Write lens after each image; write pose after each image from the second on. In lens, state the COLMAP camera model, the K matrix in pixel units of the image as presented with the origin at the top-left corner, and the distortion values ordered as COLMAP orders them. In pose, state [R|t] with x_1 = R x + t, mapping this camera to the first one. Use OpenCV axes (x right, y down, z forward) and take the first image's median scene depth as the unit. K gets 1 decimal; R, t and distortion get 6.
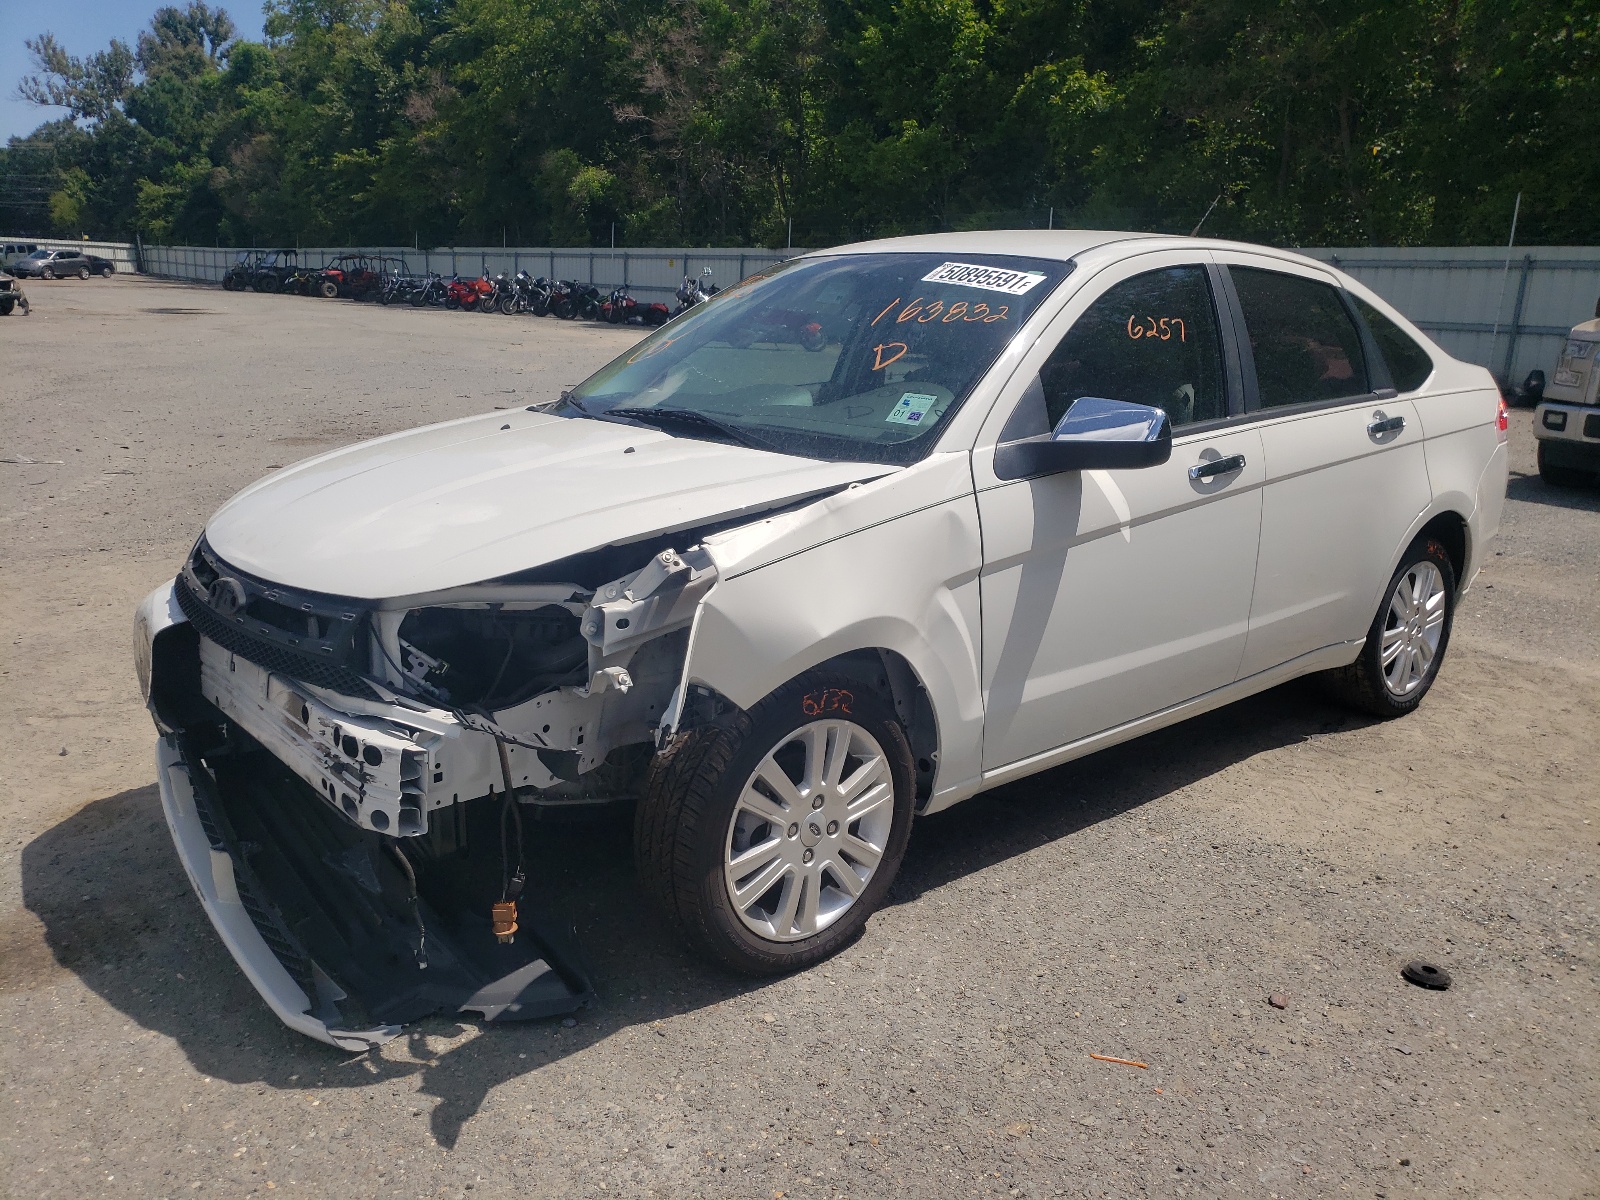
lens RADIAL K [[1253.4, 0, 800.0], [0, 1253.4, 600.0], [0, 0, 1]] dist [-0.004421, 0.007167]
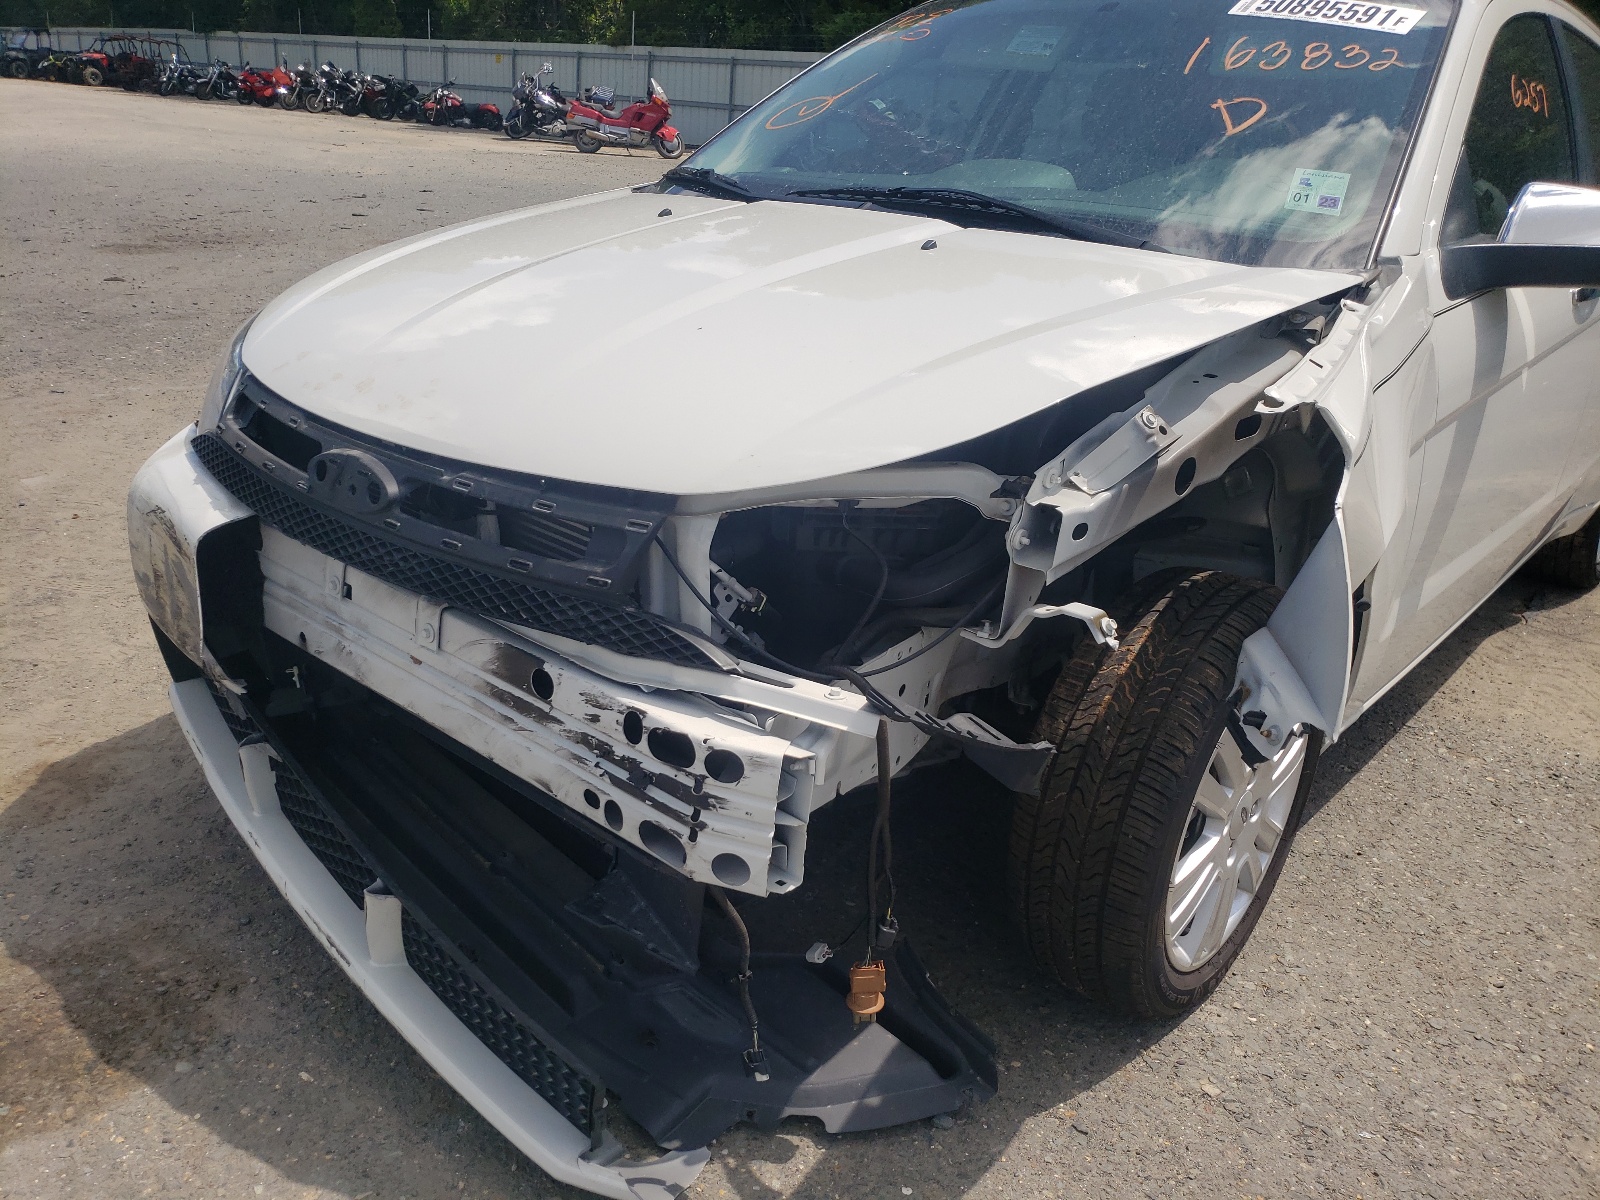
lens RADIAL K [[1274.7, 0, 800.0], [0, 1274.7, 600.0], [0, 0, 1]] dist [0.010547, 0.002487]
pose [[0.991491, -0.018703, 0.128822, -0.328767], [0.001820, 0.991520, 0.129942, -0.026910], [-0.130160, -0.128601, 0.983117, 0.358936]]
